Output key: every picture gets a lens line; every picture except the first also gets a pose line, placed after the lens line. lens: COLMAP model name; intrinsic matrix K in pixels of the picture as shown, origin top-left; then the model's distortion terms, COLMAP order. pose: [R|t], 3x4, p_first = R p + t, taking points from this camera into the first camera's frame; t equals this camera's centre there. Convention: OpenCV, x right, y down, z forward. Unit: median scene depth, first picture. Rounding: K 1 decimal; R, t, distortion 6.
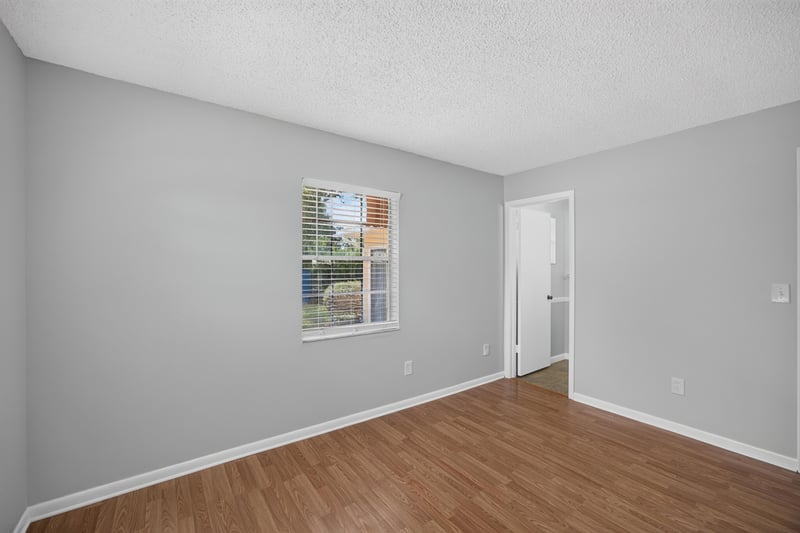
lens RADIAL K [[331.7, 0, 398.6], [0, 331.7, 269.8], [0, 0, 1]] dist [-0.000707, 0.000034]
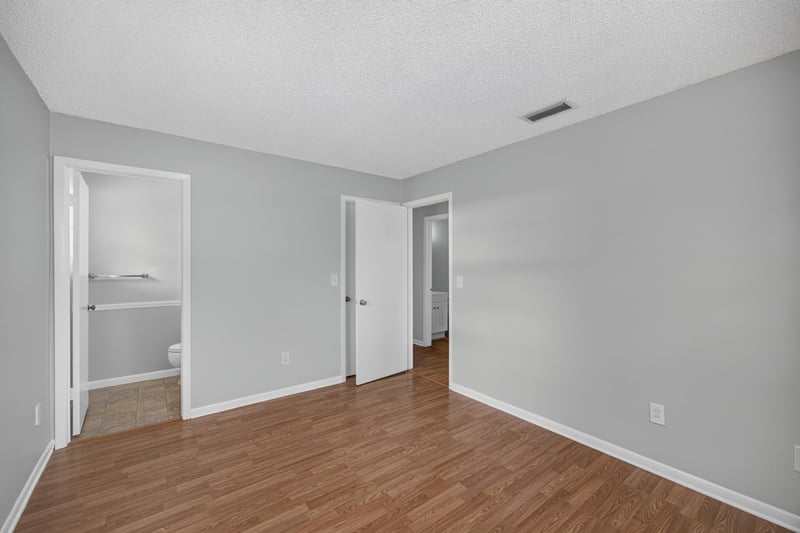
lens RADIAL K [[348.5, 0, 382.6], [0, 348.5, 265.5], [0, 0, 1]] dist [-0.000572, 0.000123]
pose [[-0.039534, -0.002920, 0.999214, -0.515396], [0.003302, 0.999990, 0.003053, -0.006039], [-0.999213, 0.003420, -0.039524, 0.705306]]
